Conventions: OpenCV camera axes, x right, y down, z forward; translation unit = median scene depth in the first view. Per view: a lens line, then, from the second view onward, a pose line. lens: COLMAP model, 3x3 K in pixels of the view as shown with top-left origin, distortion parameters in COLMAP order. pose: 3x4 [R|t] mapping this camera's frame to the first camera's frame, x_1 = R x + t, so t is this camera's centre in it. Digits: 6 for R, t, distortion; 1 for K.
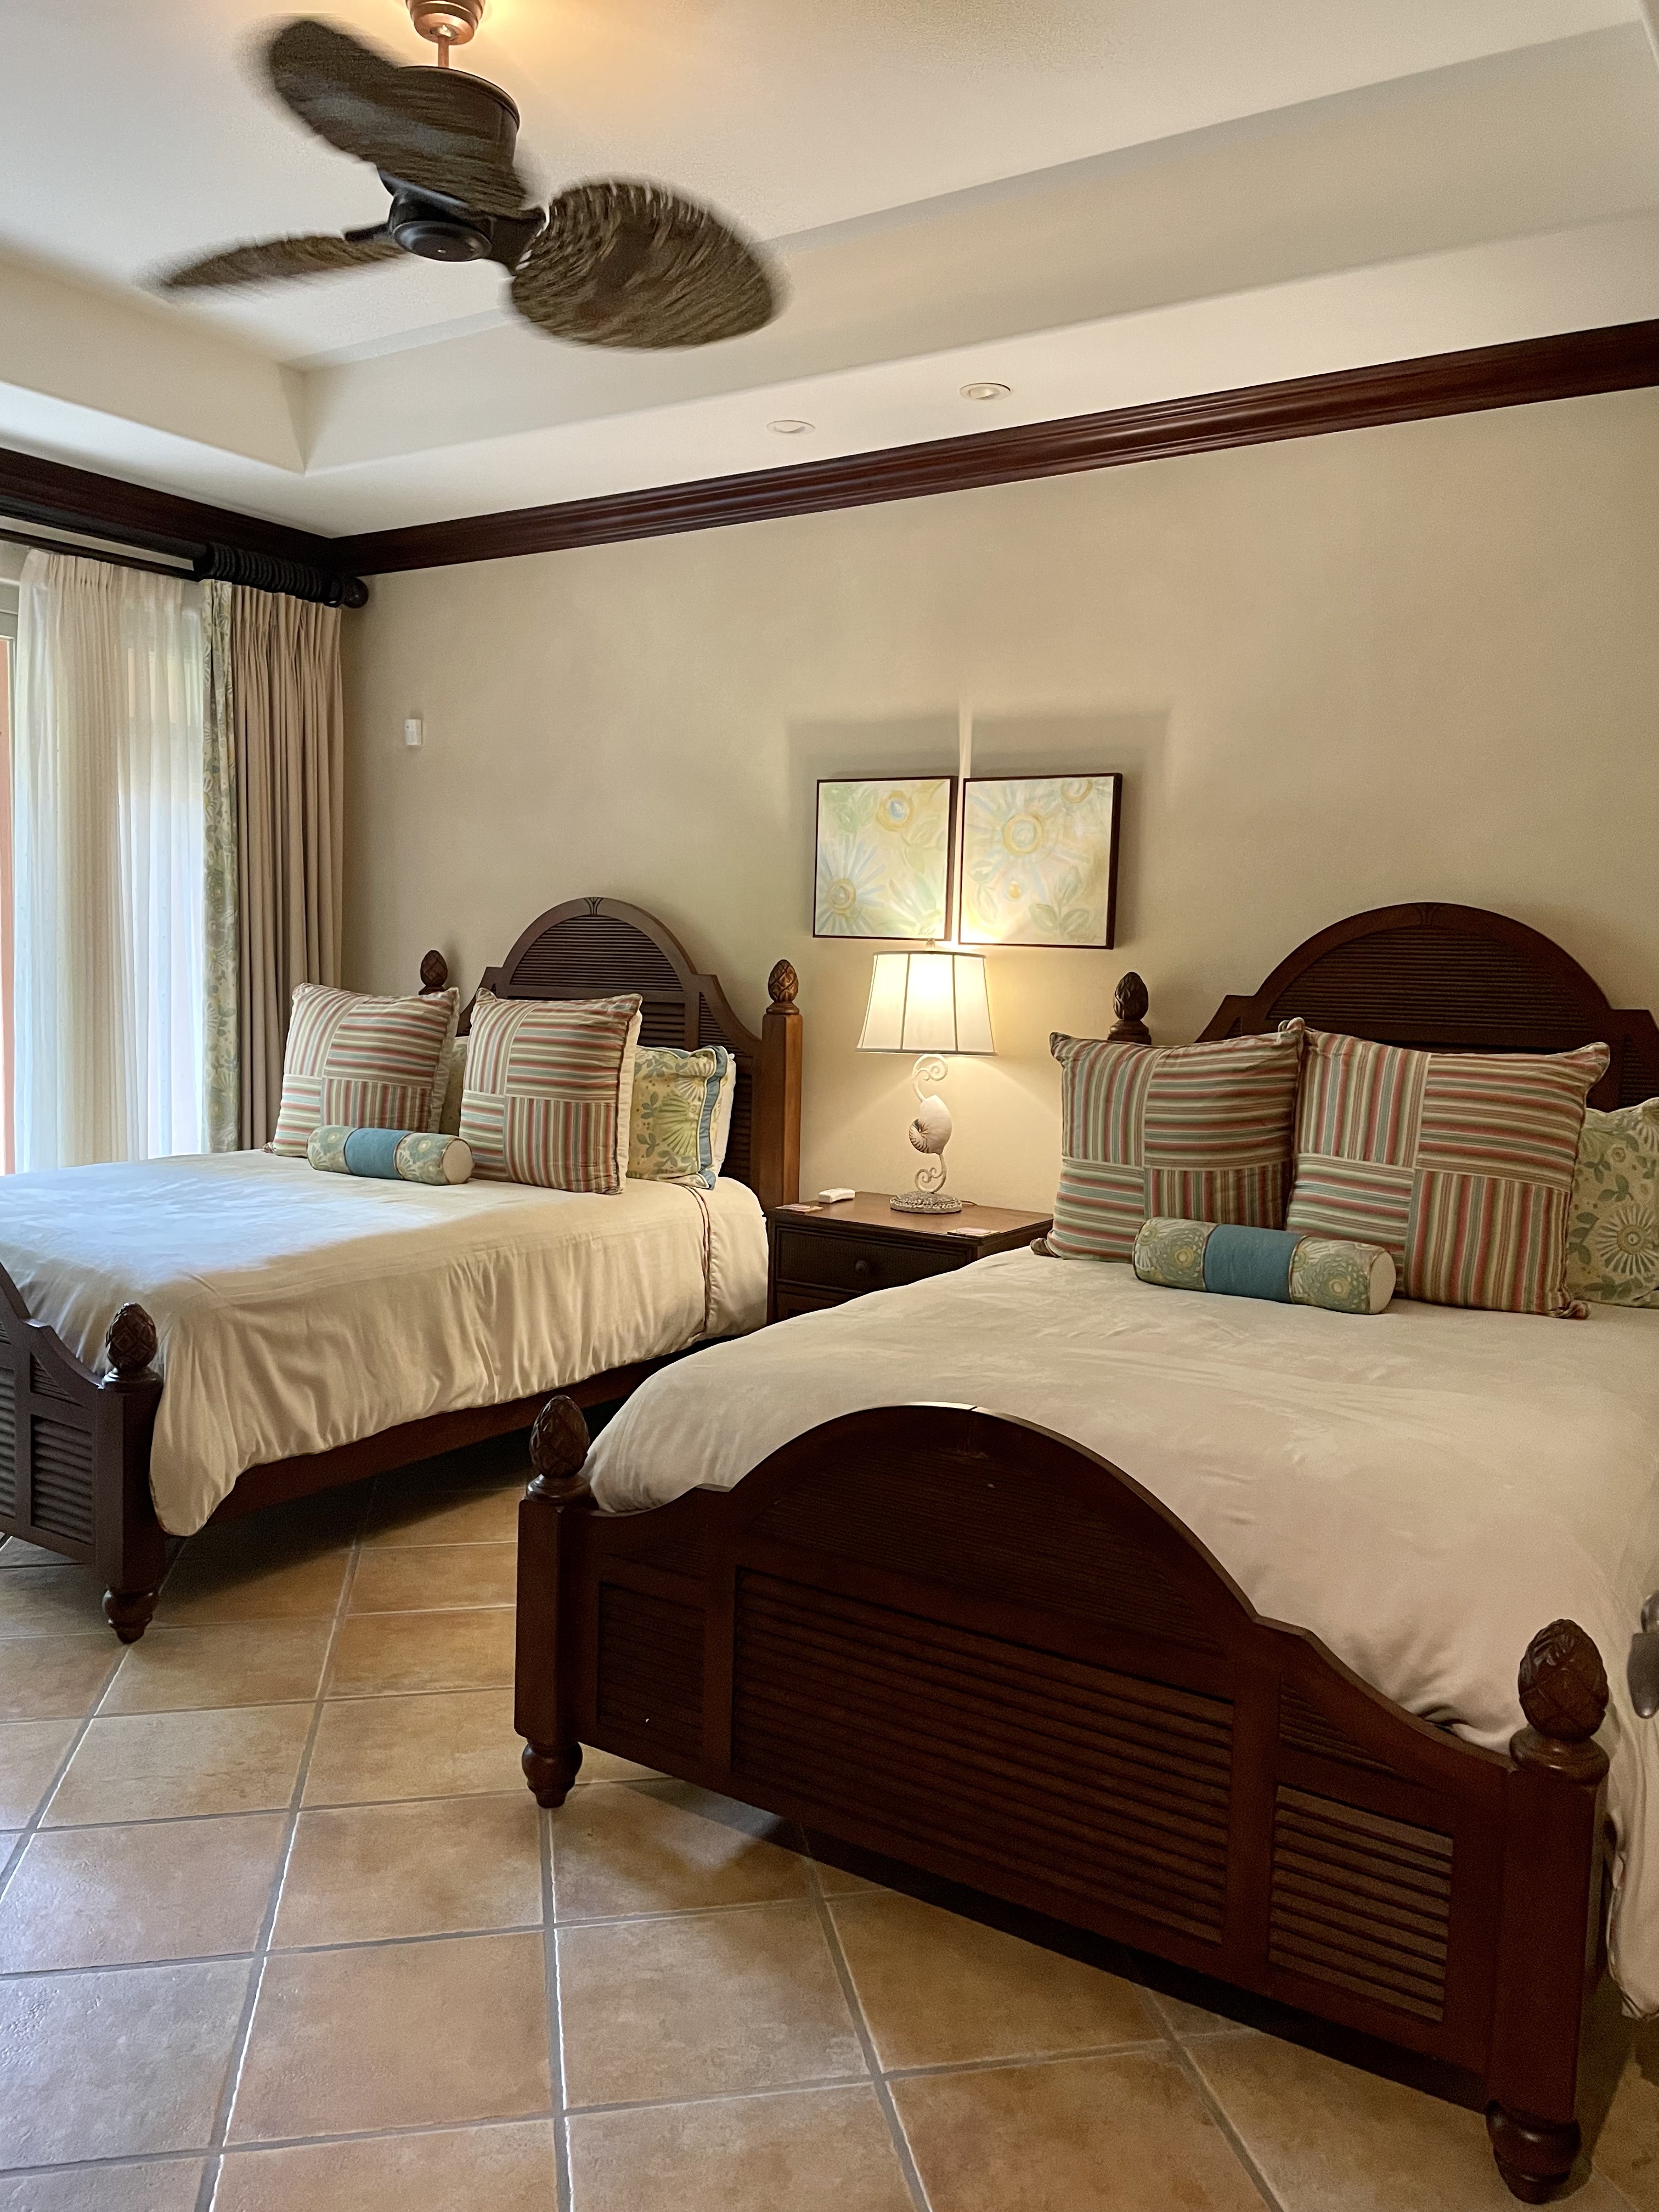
lens RADIAL K [[1683.0, 0, 848.0], [0, 1683.0, 1117.0], [0, 0, 1]] dist [0.081607, -0.090852]
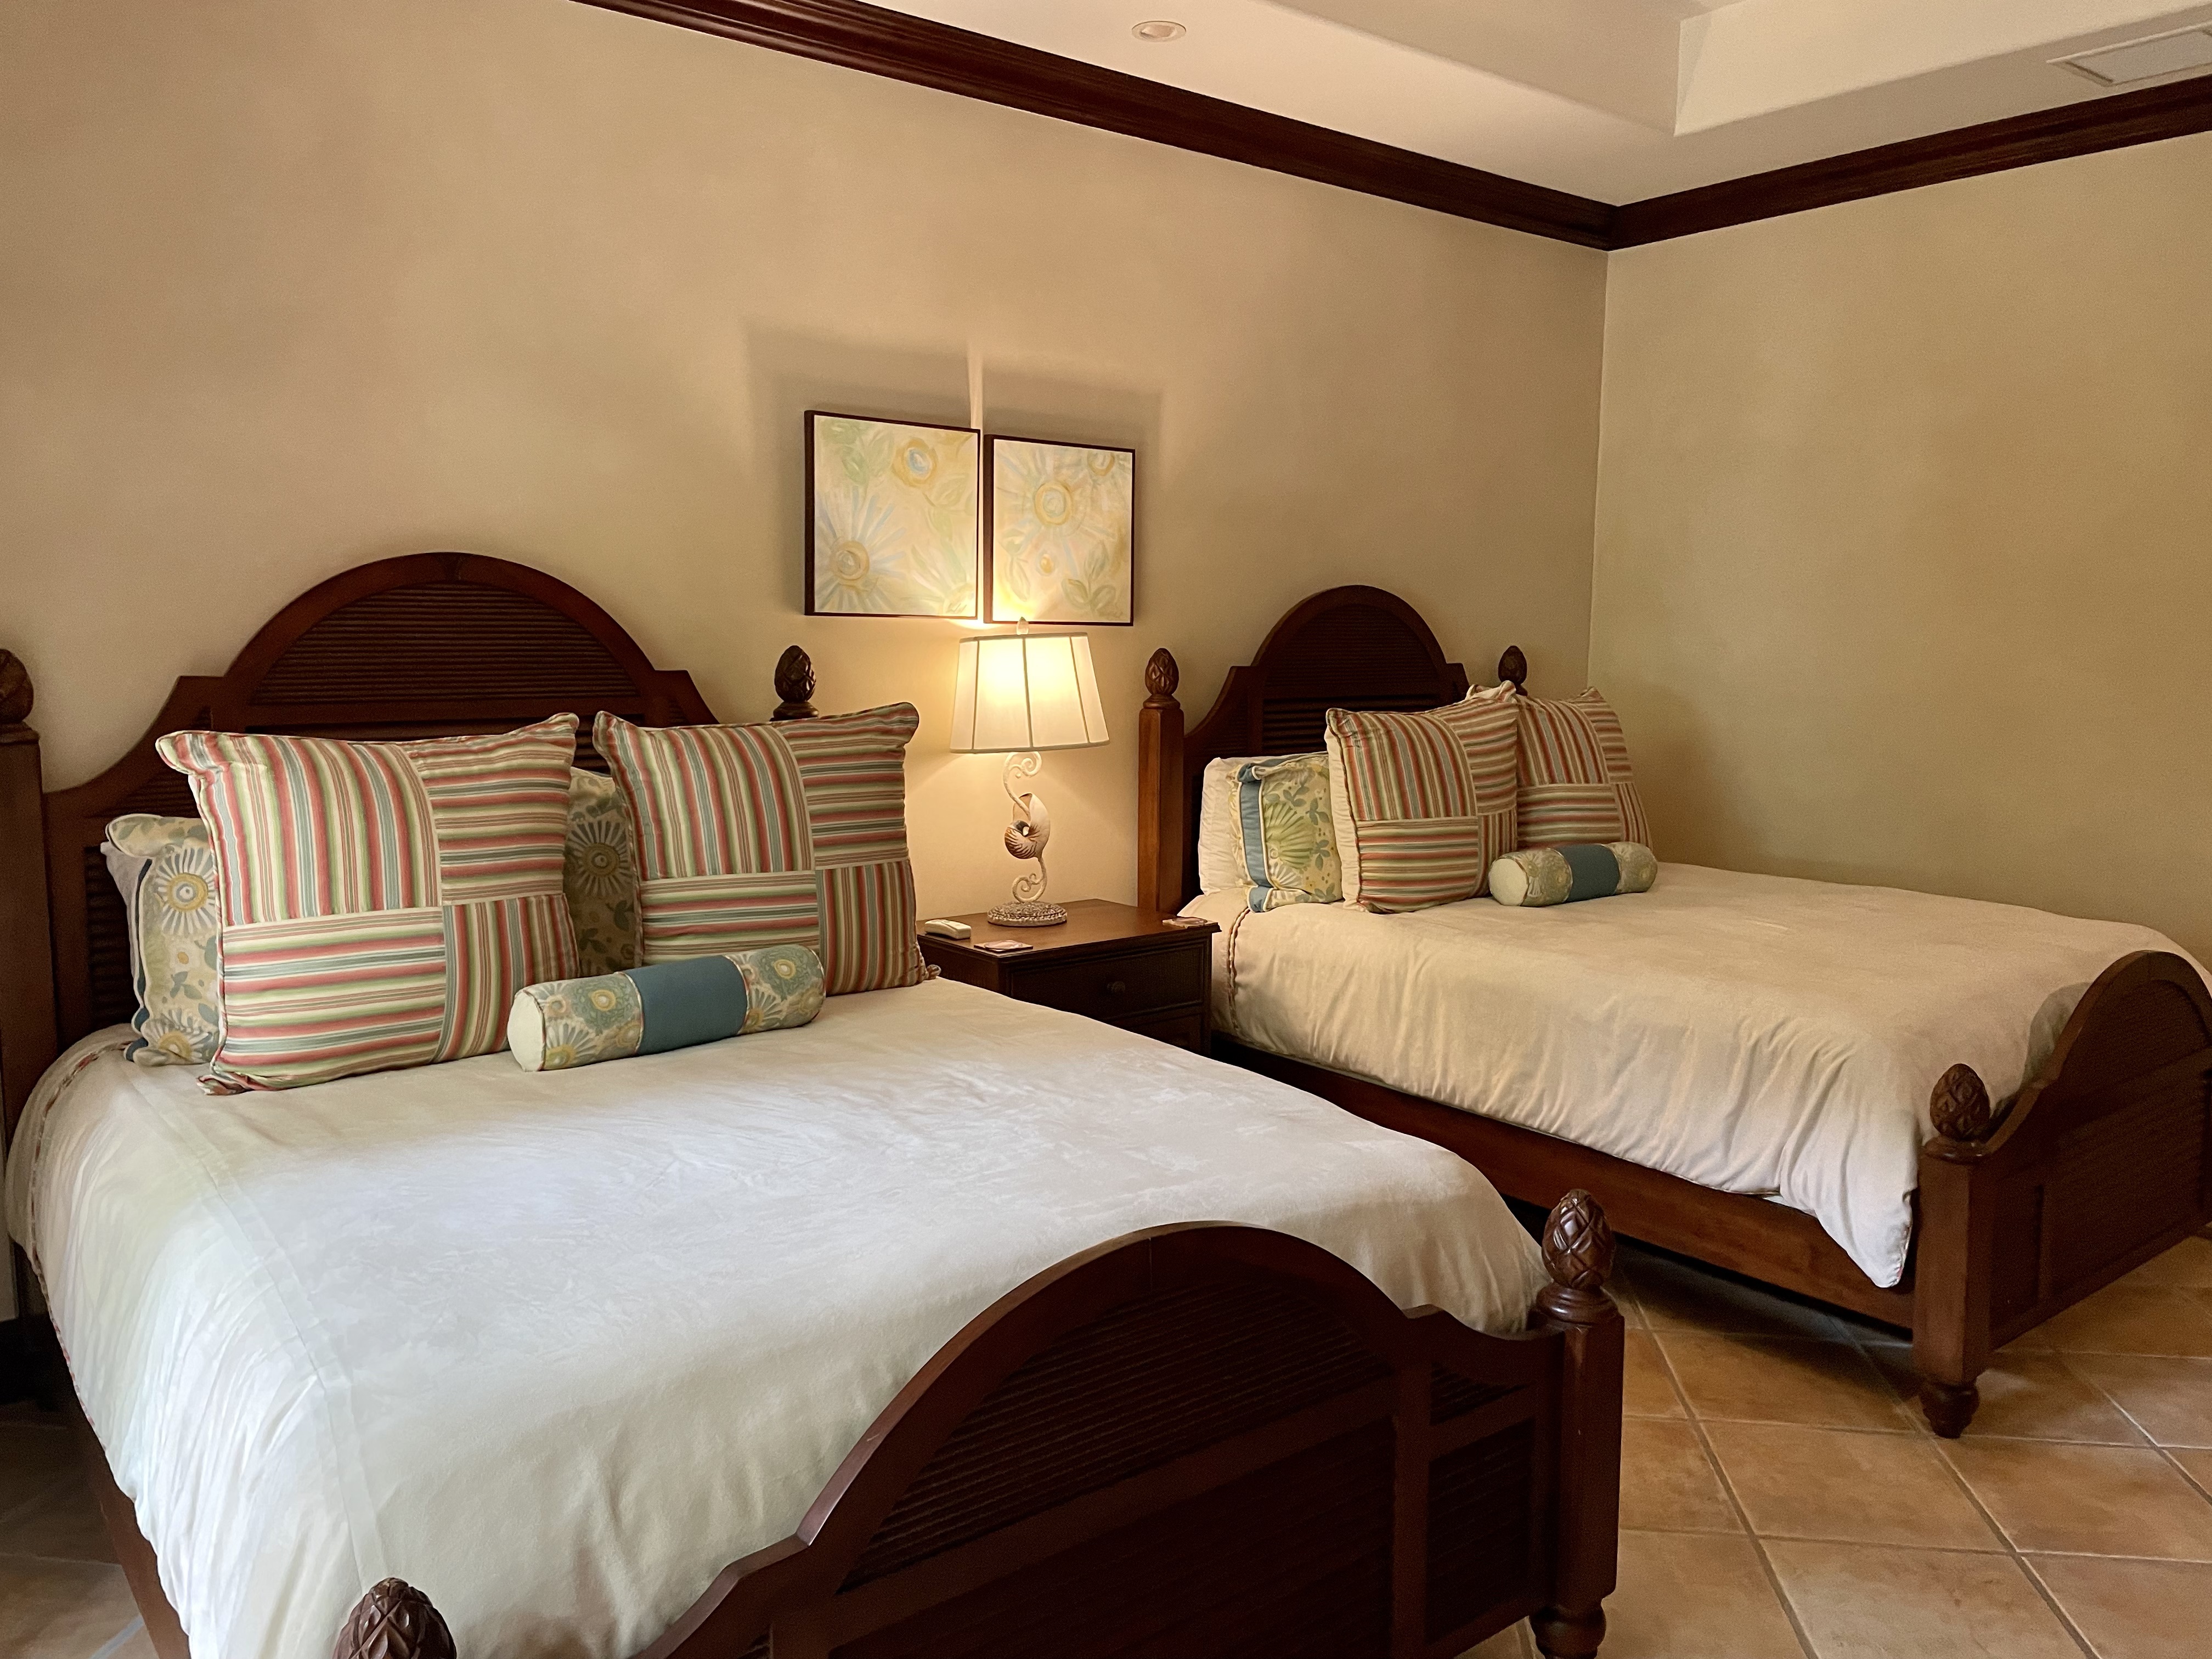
lens RADIAL K [[1683.0, 0, 1121.3], [0, 1683.0, 822.2], [0, 0, 1]] dist [0.081607, -0.090852]
pose [[0.291571, -0.120741, 0.948898, -0.774259], [0.107928, 0.989820, 0.092785, -0.075061], [-0.950441, 0.075359, 0.301634, 0.687168]]
